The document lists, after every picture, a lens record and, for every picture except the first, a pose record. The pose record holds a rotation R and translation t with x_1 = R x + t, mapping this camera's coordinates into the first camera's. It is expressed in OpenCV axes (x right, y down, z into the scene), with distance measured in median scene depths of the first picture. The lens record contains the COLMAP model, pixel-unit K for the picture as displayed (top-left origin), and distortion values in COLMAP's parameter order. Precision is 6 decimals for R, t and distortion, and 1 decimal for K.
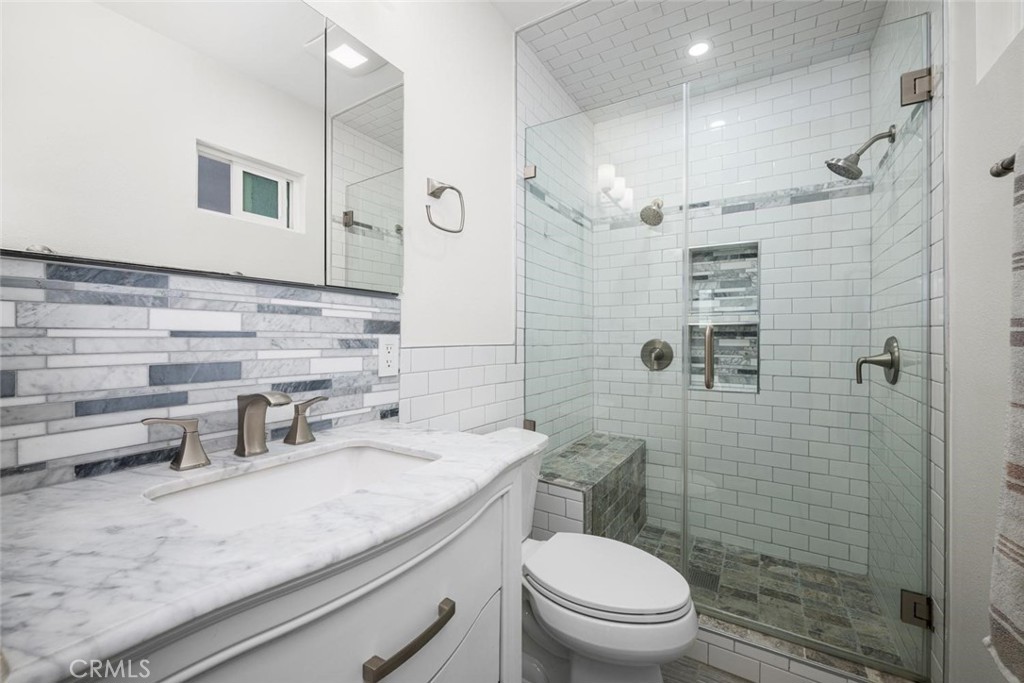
lens RADIAL K [[410.4, 0, 516.6], [0, 410.4, 336.8], [0, 0, 1]] dist [0.000804, -0.000440]
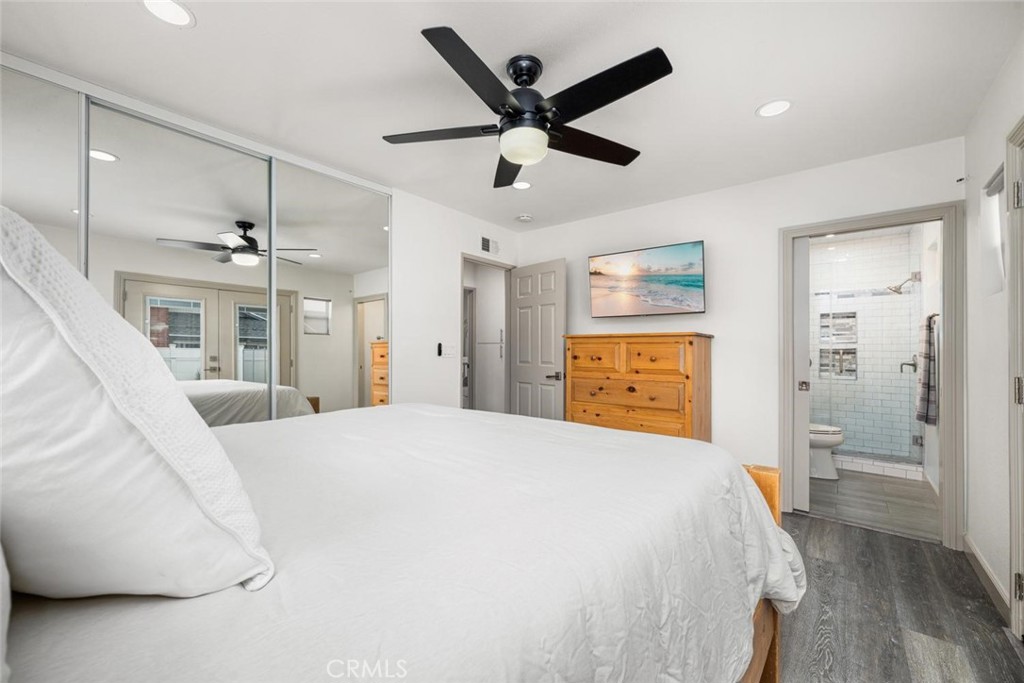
lens RADIAL K [[409.0, 0, 513.3], [0, 409.0, 348.1], [0, 0, 1]] dist [-0.000700, -0.000084]
pose [[0.991966, 0.001730, -0.126496, -1.070536], [-0.003015, 0.999946, -0.009969, -0.006800], [0.126472, 0.010270, 0.991917, -1.572183]]
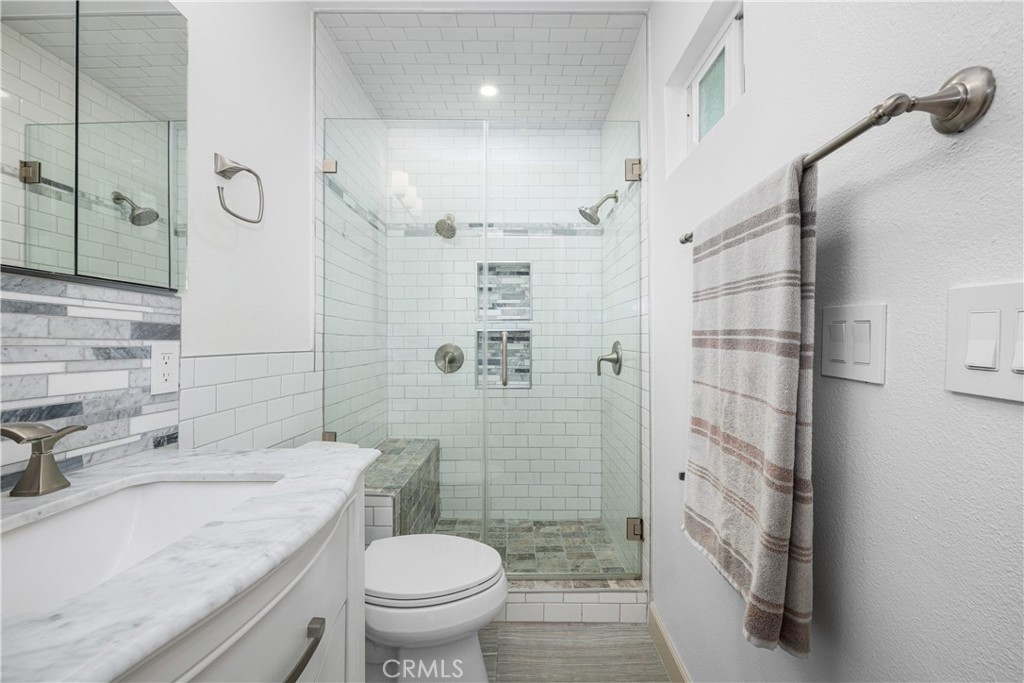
lens RADIAL K [[415.2, 0, 515.8], [0, 415.2, 338.6], [0, 0, 1]] dist [0.000167, 0.000066]
pose [[0.855037, -0.000450, 0.518567, -0.090292], [0.003662, 0.999980, -0.005170, -0.001781], [-0.518554, 0.006320, 0.855022, -0.024518]]
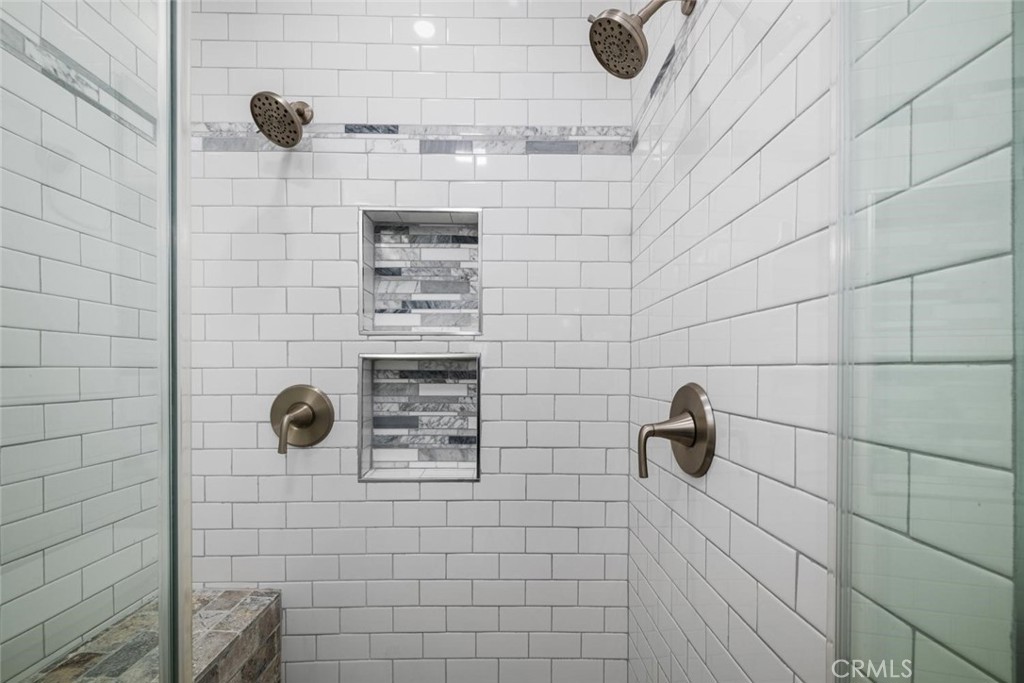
lens RADIAL K [[417.7, 0, 510.4], [0, 417.7, 372.1], [0, 0, 1]] dist [-0.000106, -0.000011]
pose [[0.845633, 0.000433, 0.533764, 0.350119], [0.000028, 1.000000, -0.000855, -0.011529], [-0.533764, 0.000738, 0.845633, 0.537267]]
